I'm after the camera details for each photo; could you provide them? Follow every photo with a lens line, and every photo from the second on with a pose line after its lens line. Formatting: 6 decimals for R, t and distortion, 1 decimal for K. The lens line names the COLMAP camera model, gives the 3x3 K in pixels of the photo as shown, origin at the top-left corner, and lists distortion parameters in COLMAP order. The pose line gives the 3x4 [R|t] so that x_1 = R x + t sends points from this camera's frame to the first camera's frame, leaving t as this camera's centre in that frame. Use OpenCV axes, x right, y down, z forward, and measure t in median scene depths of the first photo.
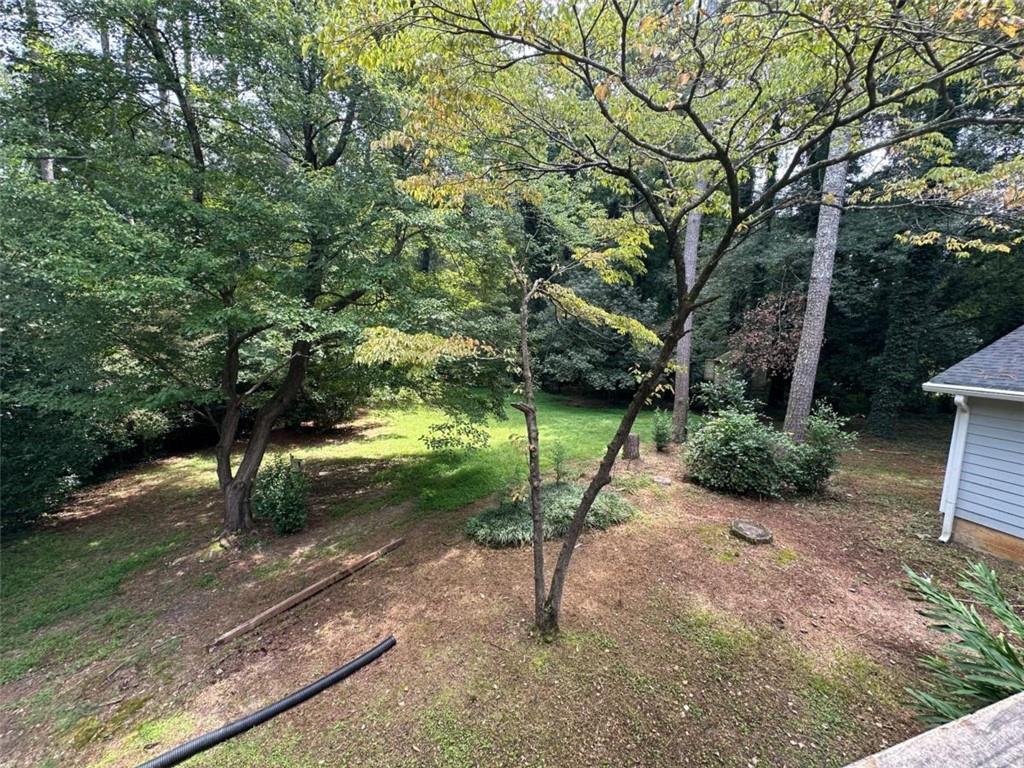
lens RADIAL K [[411.0, 0, 512.9], [0, 411.0, 383.3], [0, 0, 1]] dist [-0.001456, 0.000824]
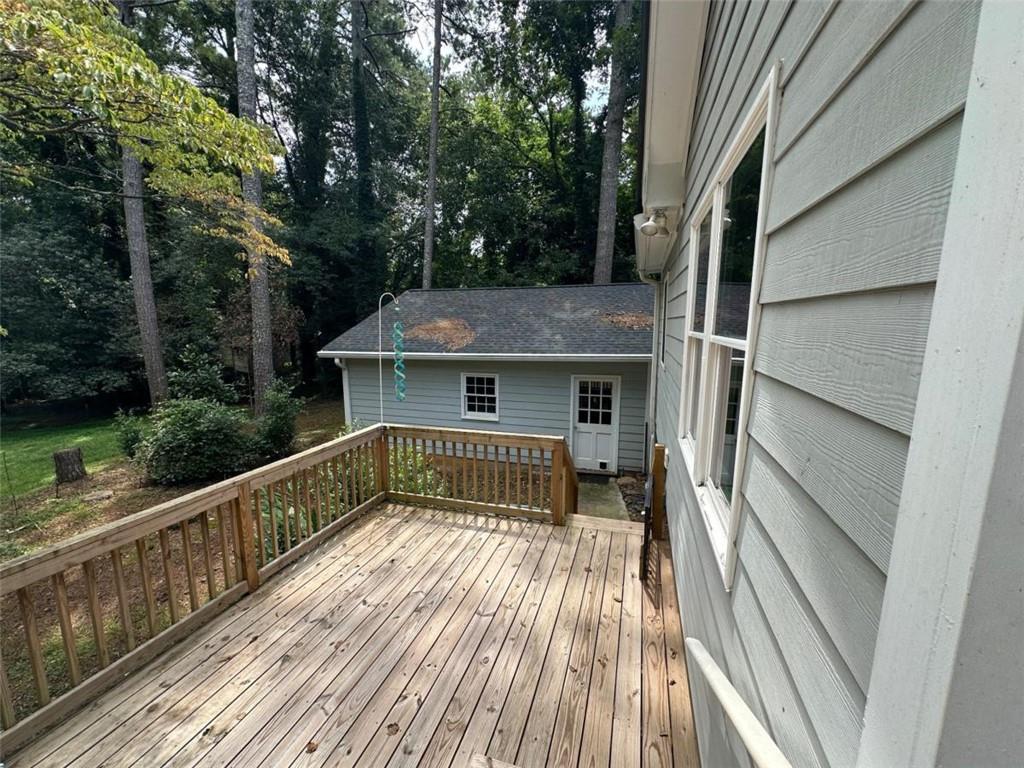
lens RADIAL K [[411.0, 0, 512.9], [0, 411.0, 383.3], [0, 0, 1]] dist [-0.001456, 0.000824]
pose [[0.570378, -0.154469, 0.806727, 0.205123], [0.122306, 0.987180, 0.102548, 0.028629], [-0.812226, 0.040177, 0.581958, -0.169903]]
